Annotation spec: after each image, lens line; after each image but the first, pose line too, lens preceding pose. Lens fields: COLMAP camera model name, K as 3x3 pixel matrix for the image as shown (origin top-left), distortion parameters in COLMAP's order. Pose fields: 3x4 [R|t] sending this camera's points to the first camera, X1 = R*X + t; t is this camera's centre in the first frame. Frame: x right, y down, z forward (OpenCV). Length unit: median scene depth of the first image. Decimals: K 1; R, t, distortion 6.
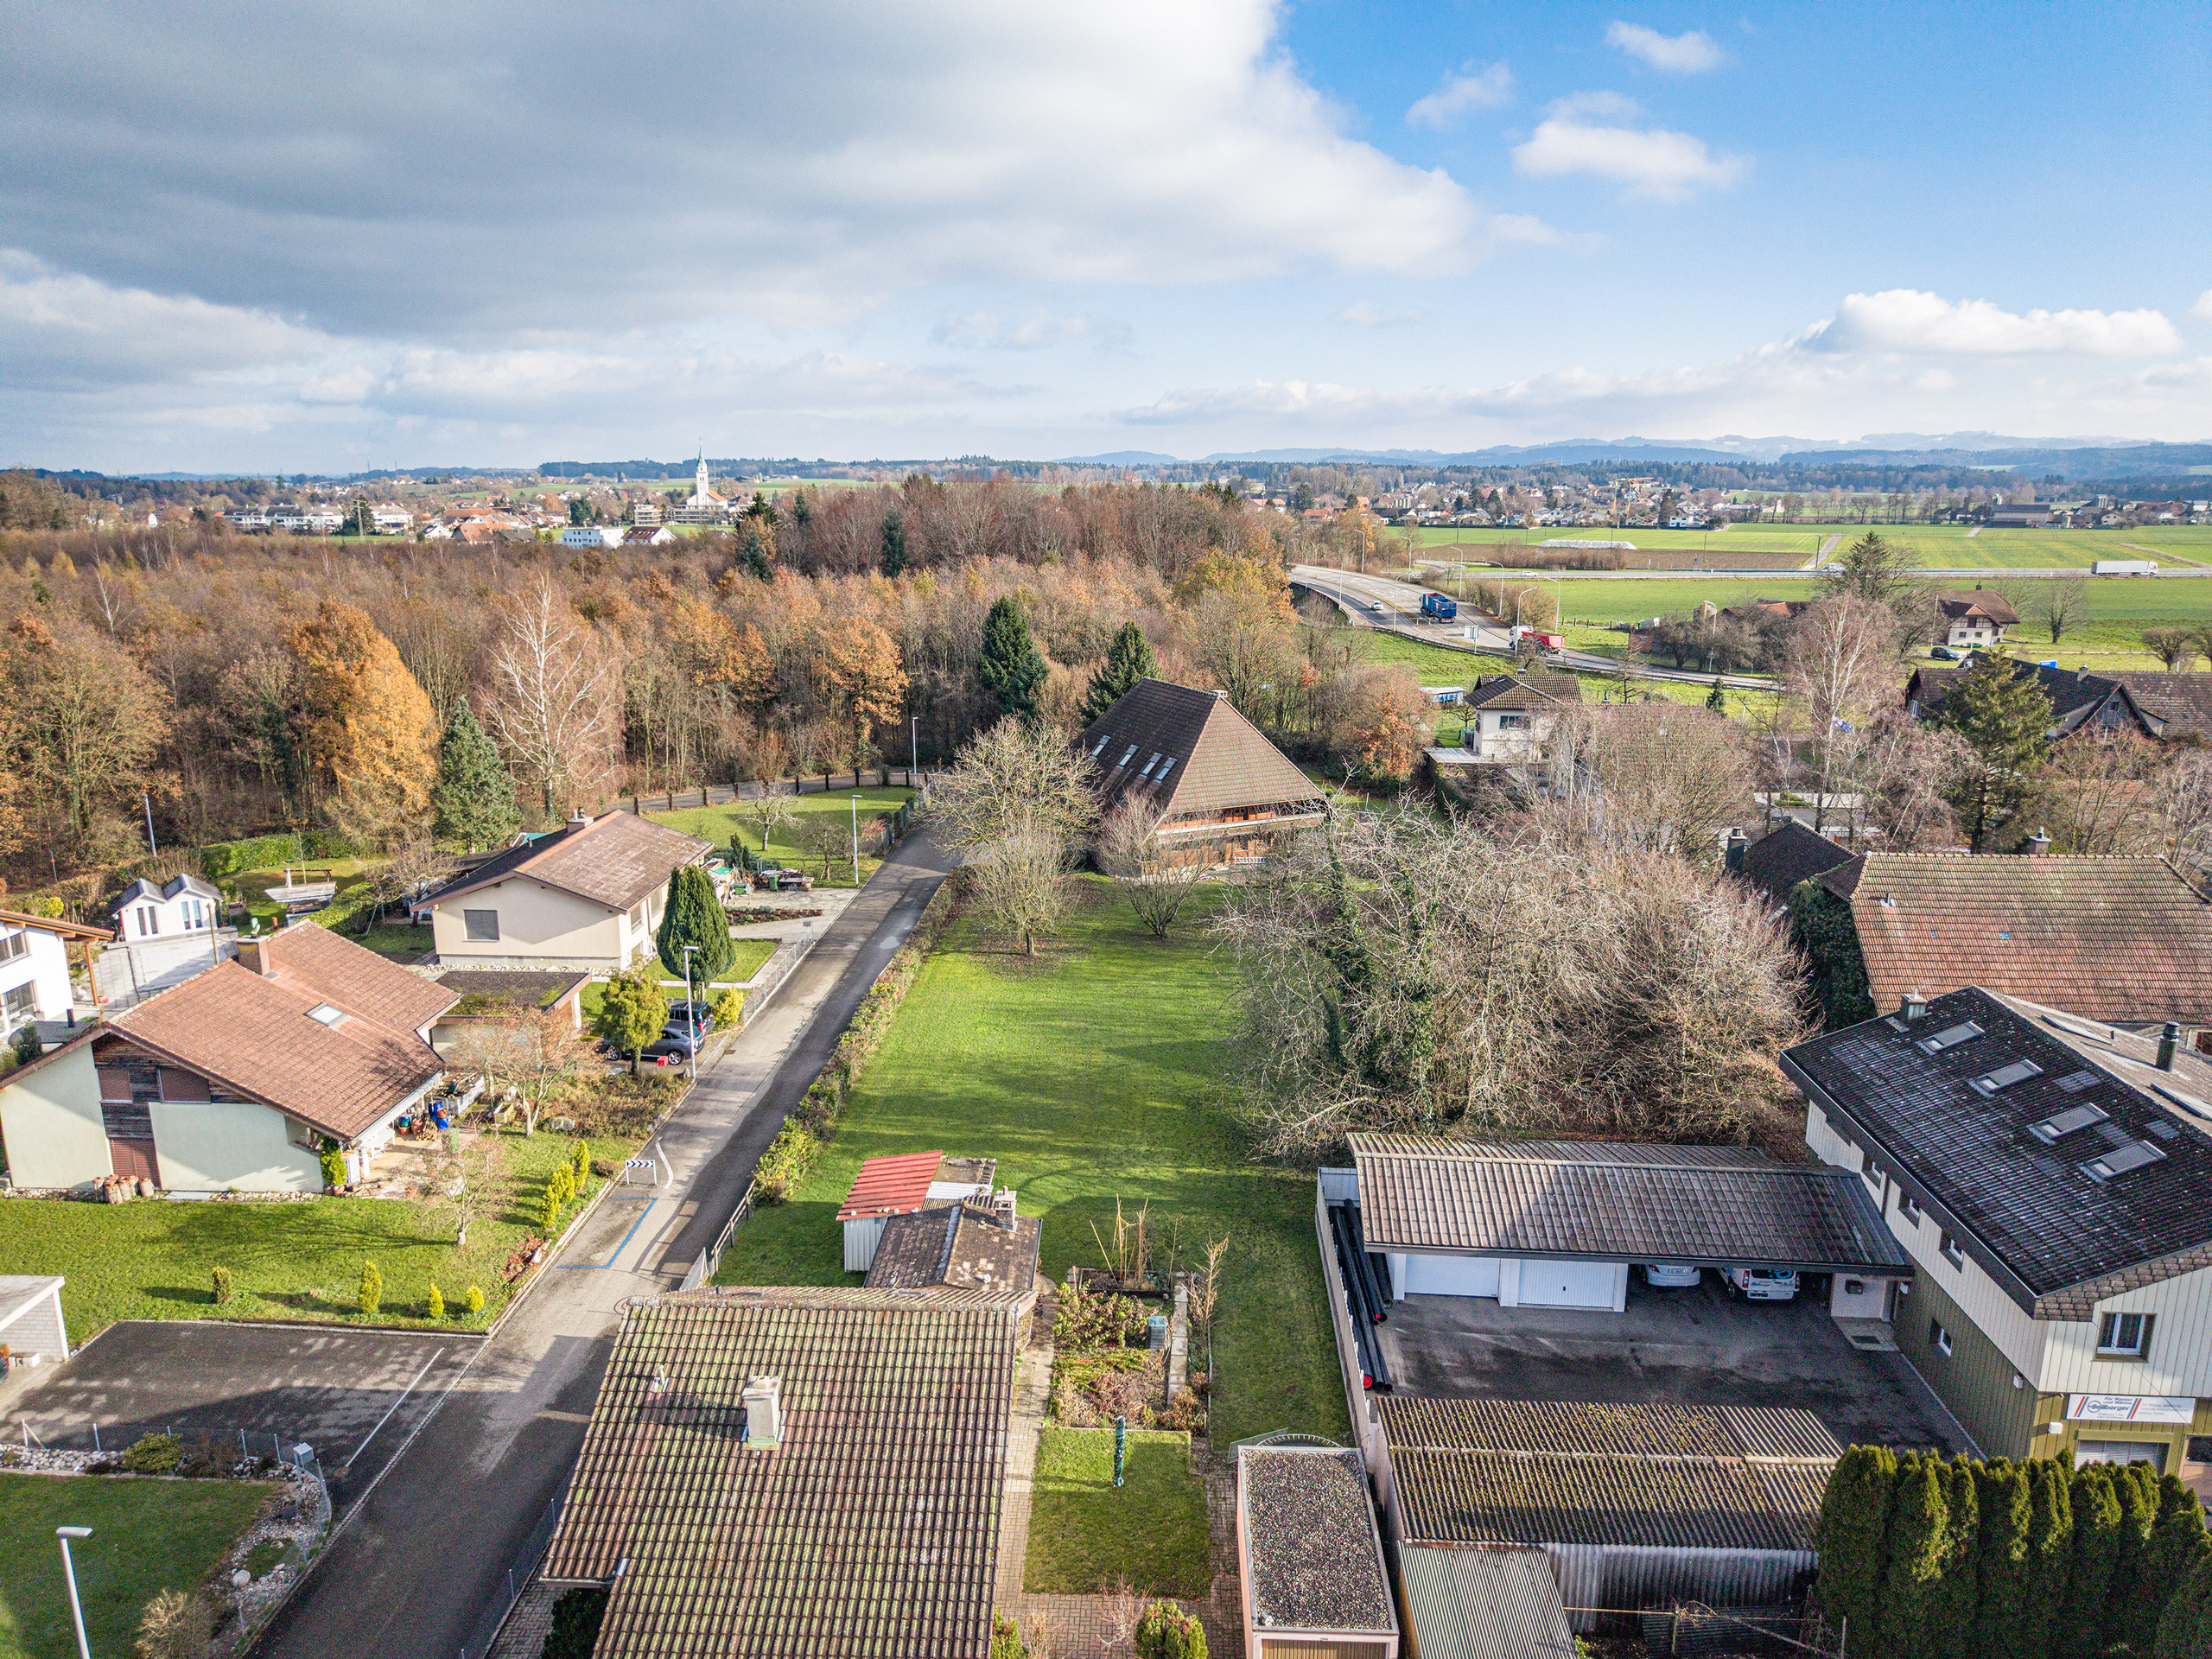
lens RADIAL K [[1463.1, 0, 1111.5], [0, 1463.1, 822.2], [0, 0, 1]] dist [0.035006, -0.036262]
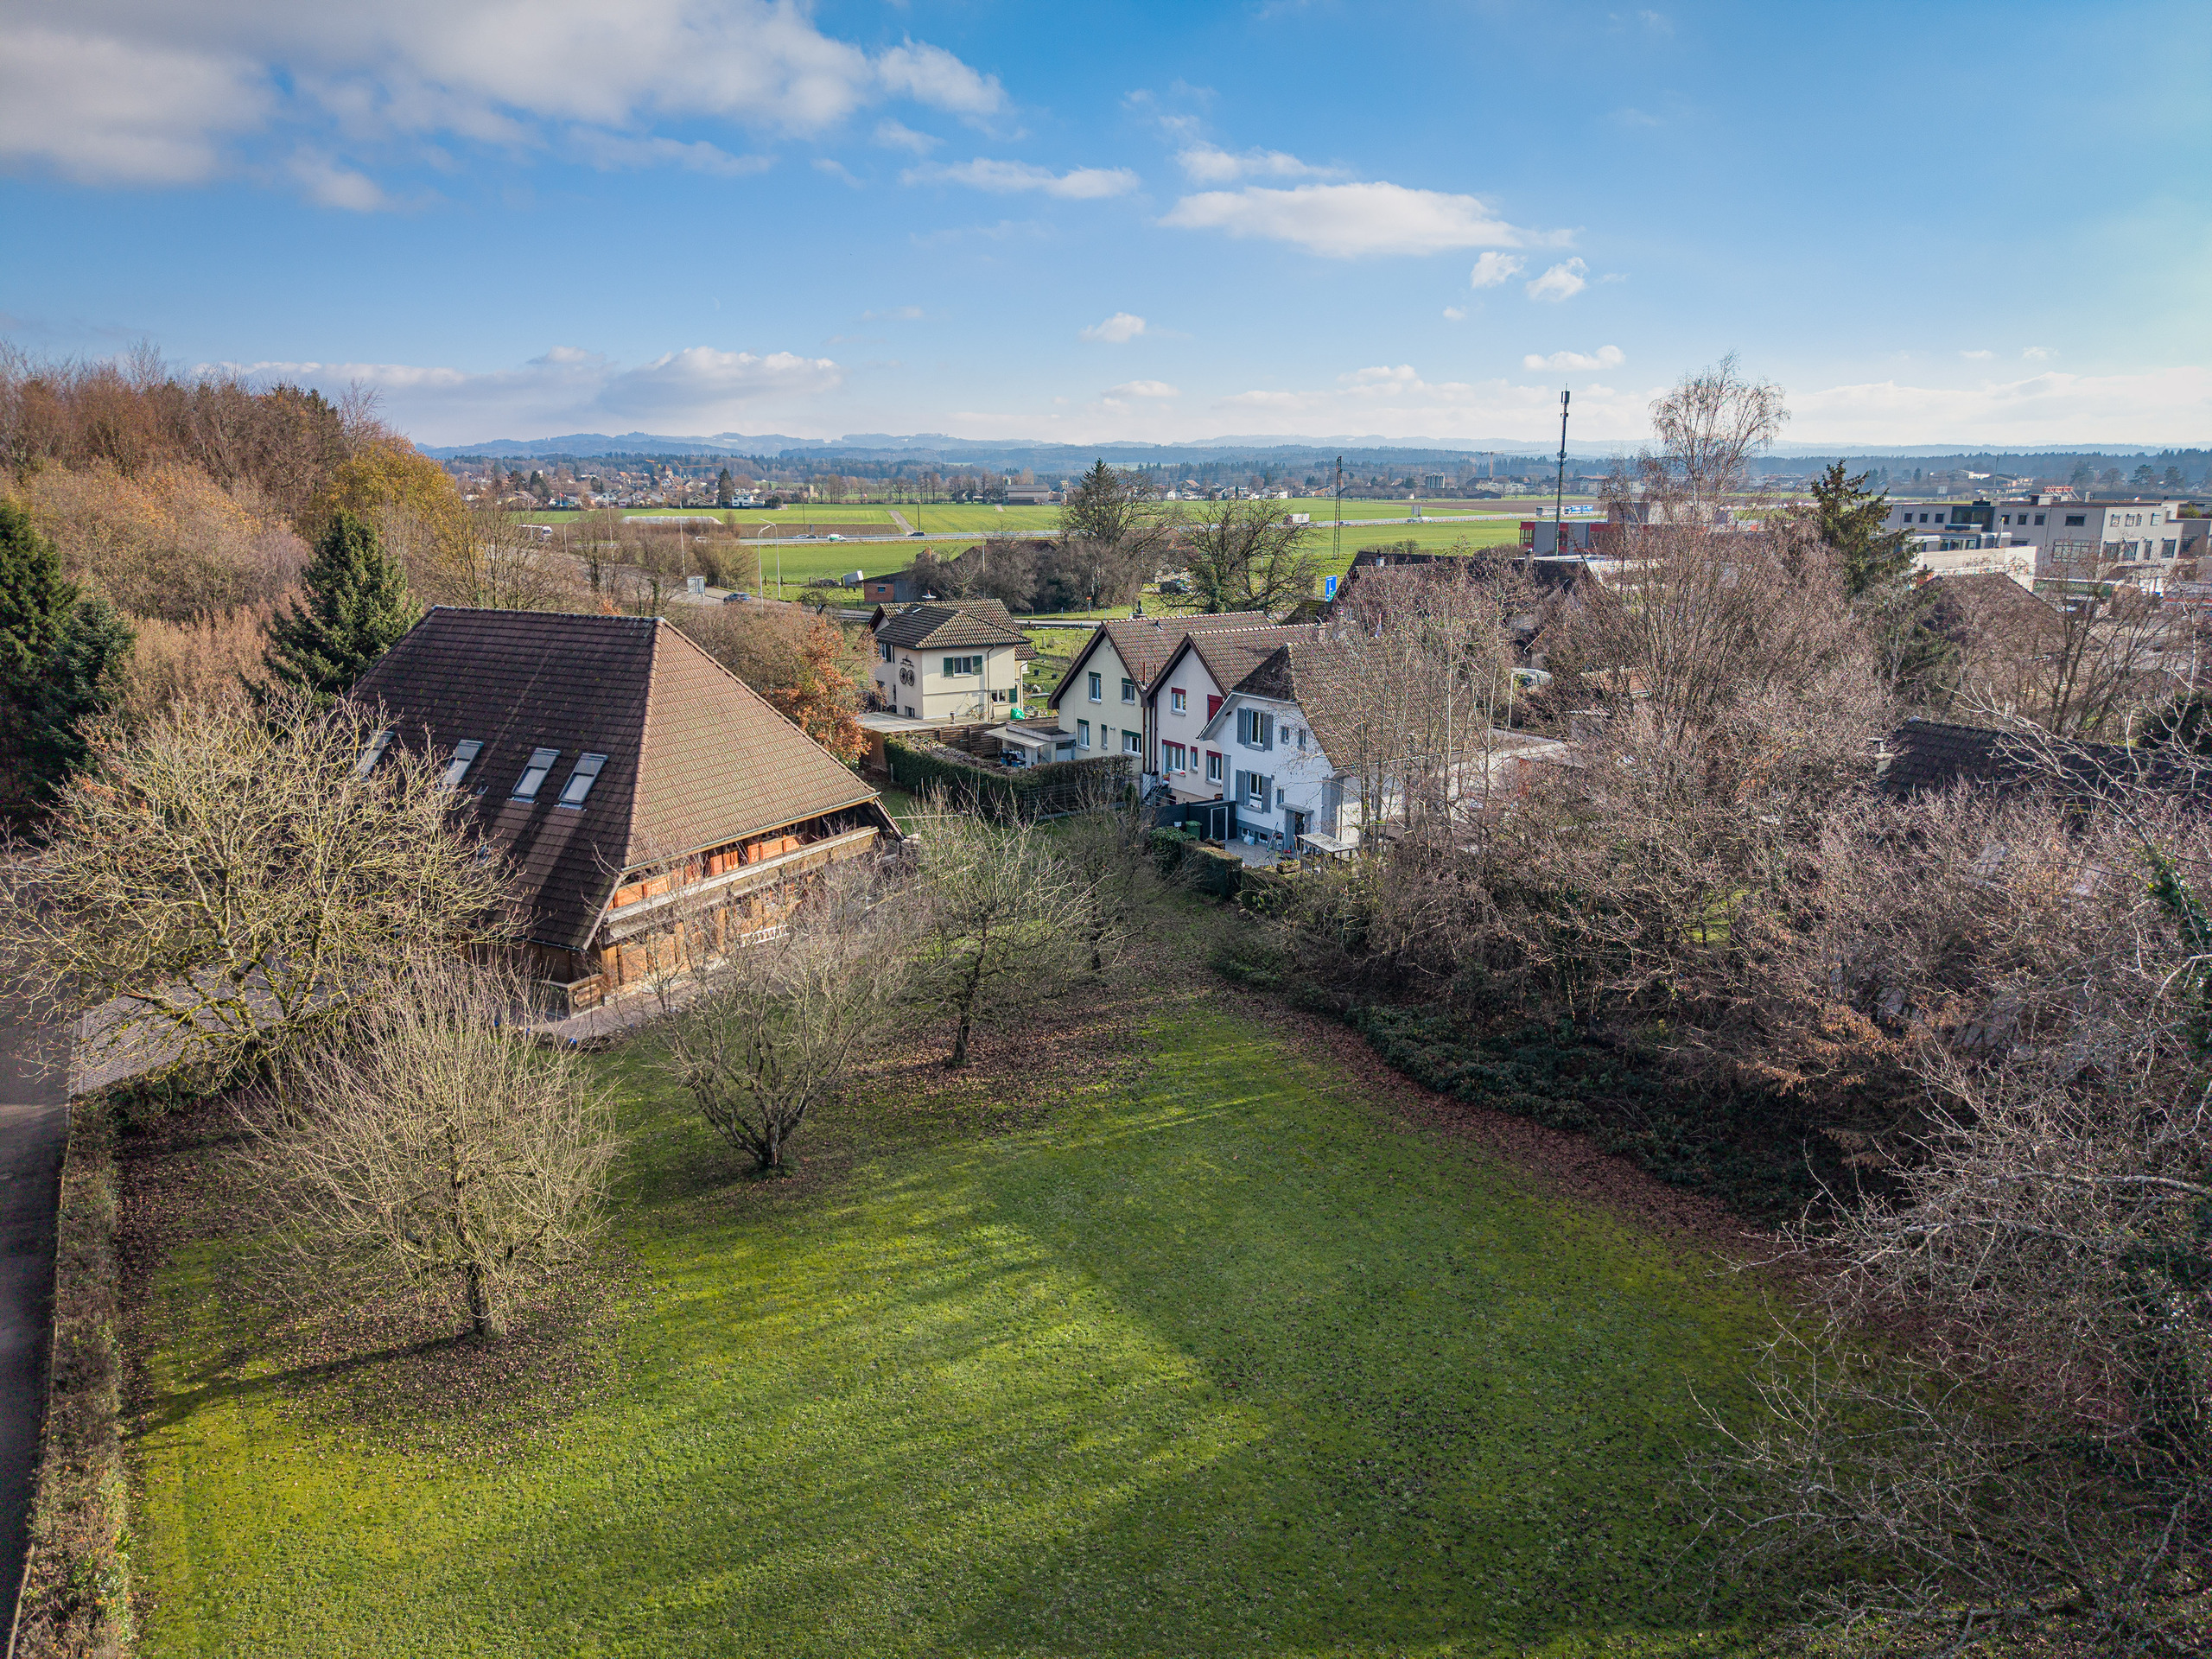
lens RADIAL K [[1463.1, 0, 1092.5], [0, 1463.1, 826.7], [0, 0, 1]] dist [0.035006, -0.036262]
pose [[0.810156, -0.135133, 0.570427, -0.098853], [0.132801, 0.990078, 0.045934, -0.020608], [-0.570974, 0.038540, 0.820063, 0.505622]]
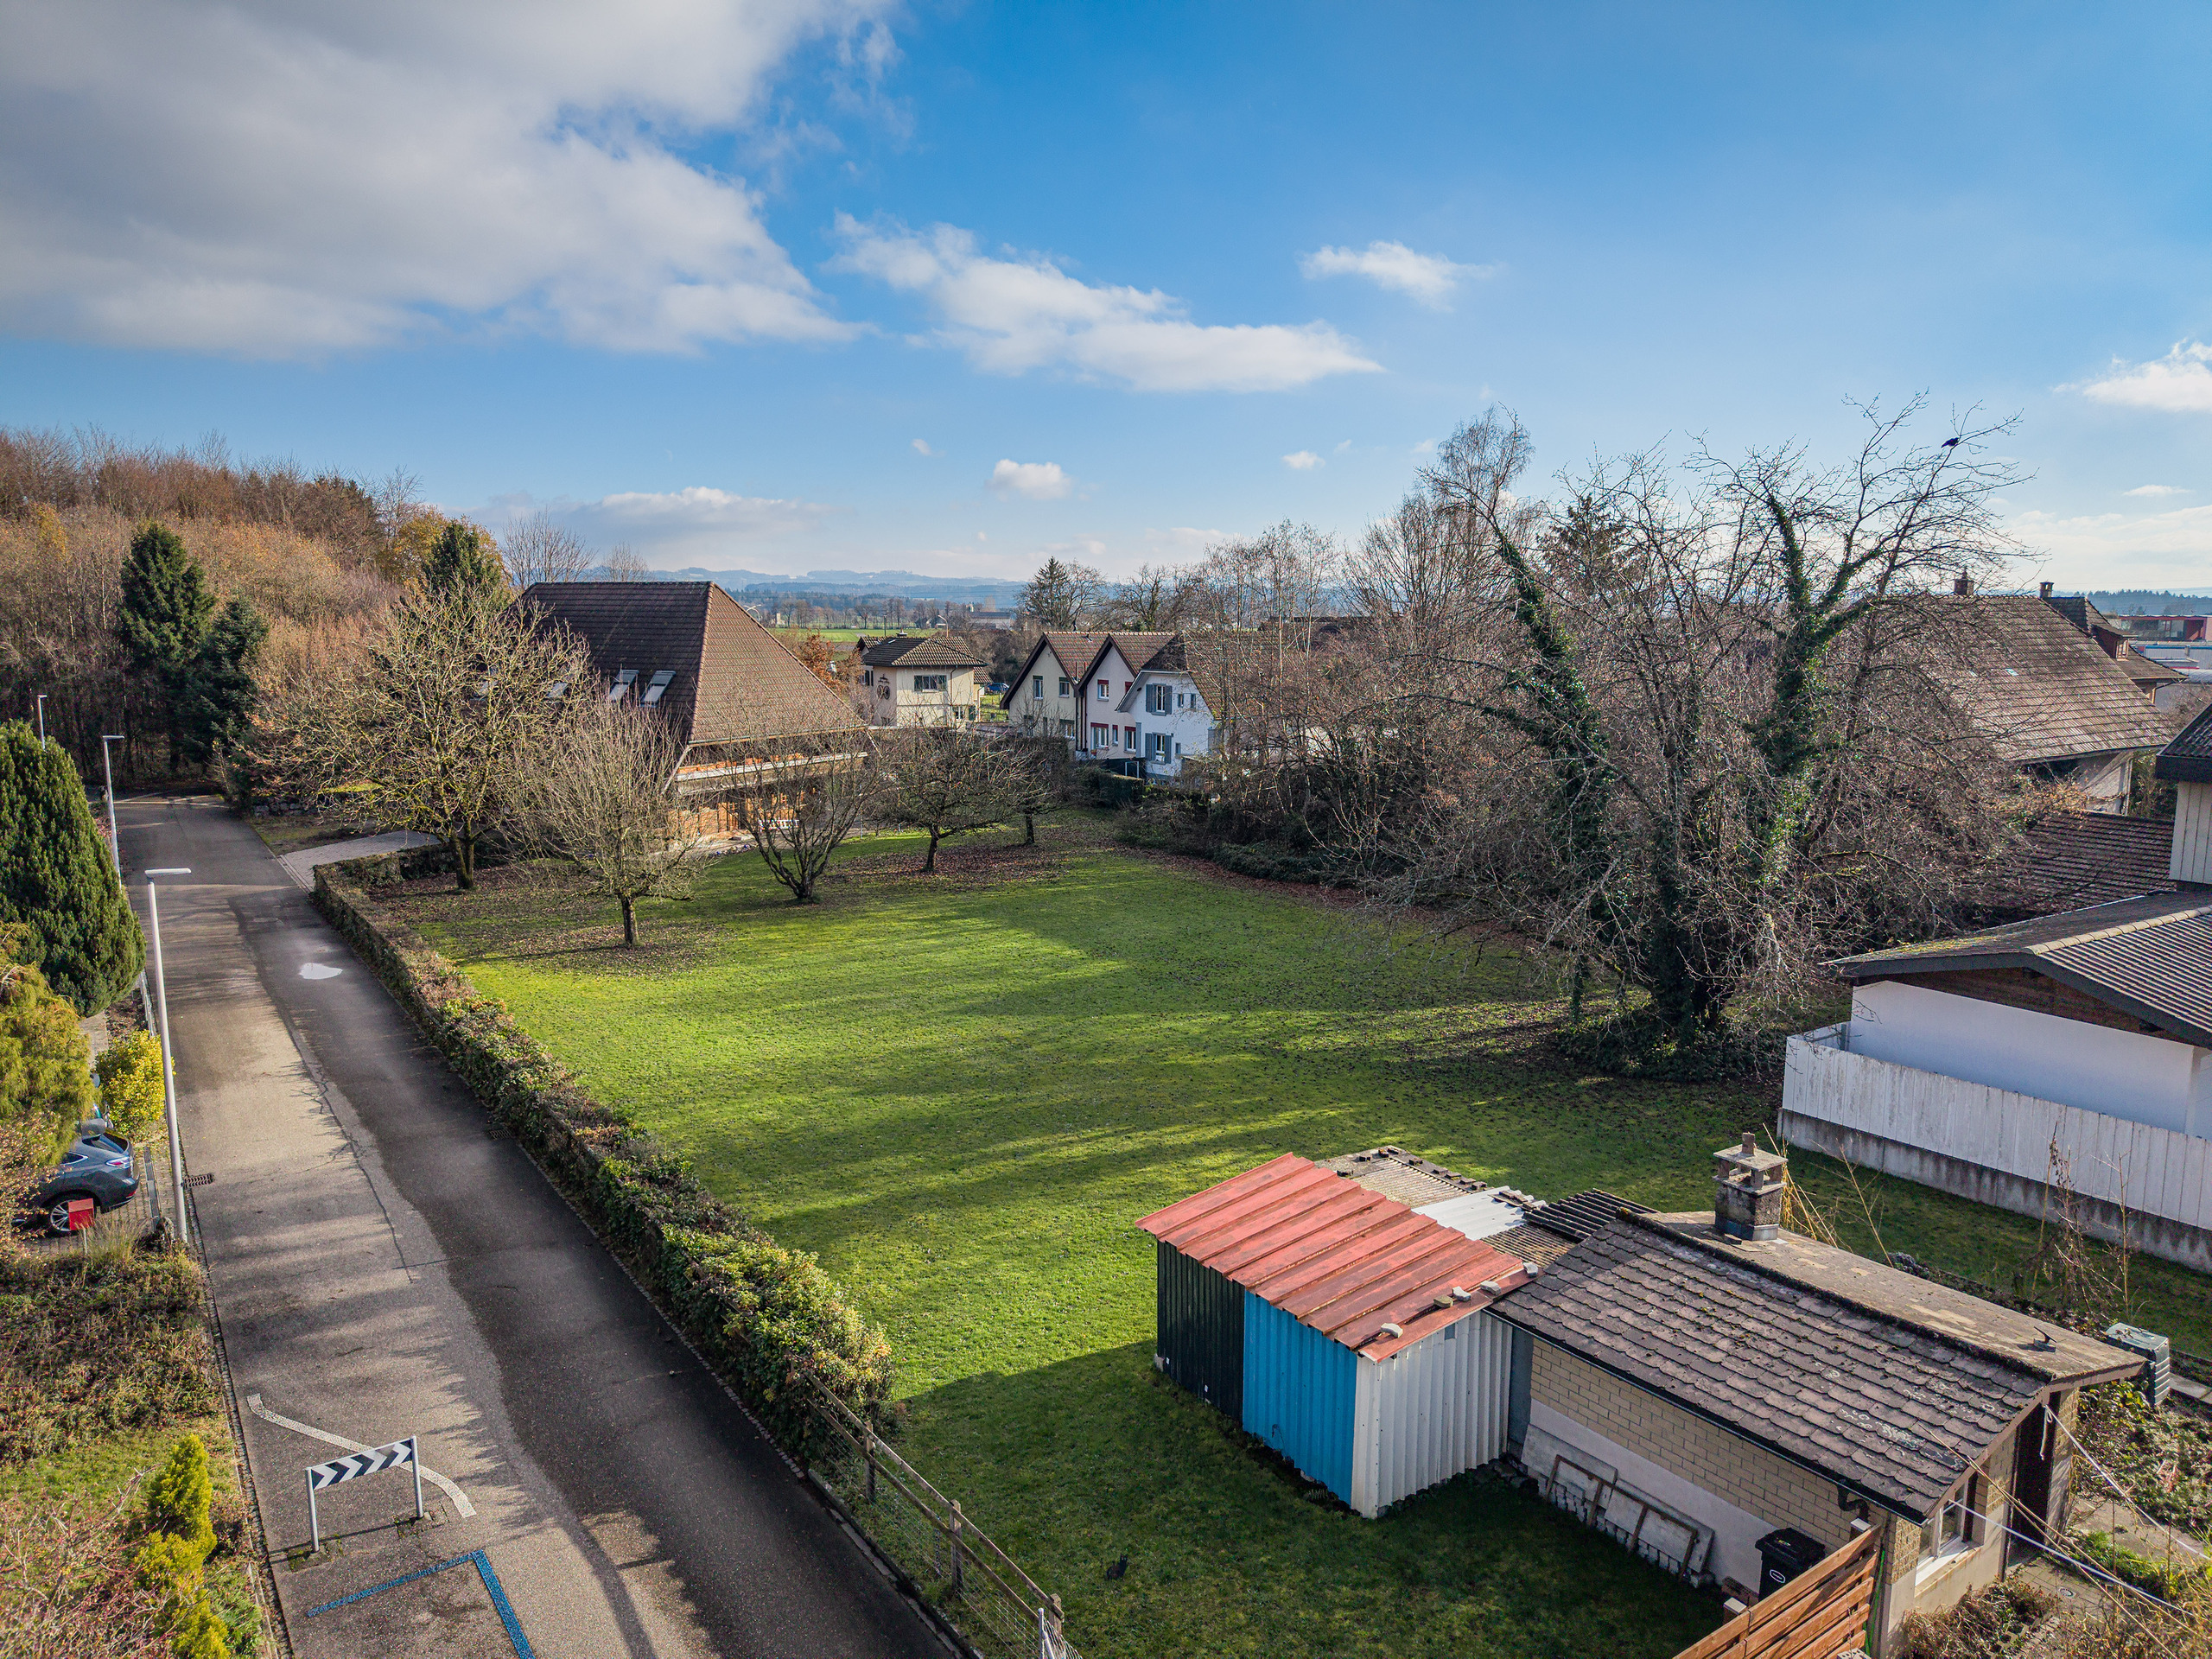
lens RADIAL K [[1463.1, 0, 1092.0], [0, 1463.1, 843.7], [0, 0, 1]] dist [0.035006, -0.036262]
pose [[0.795053, -0.085896, 0.600428, -0.200801], [0.128942, 0.991230, -0.028934, 0.073459], [-0.592676, 0.100424, 0.799156, 0.362435]]
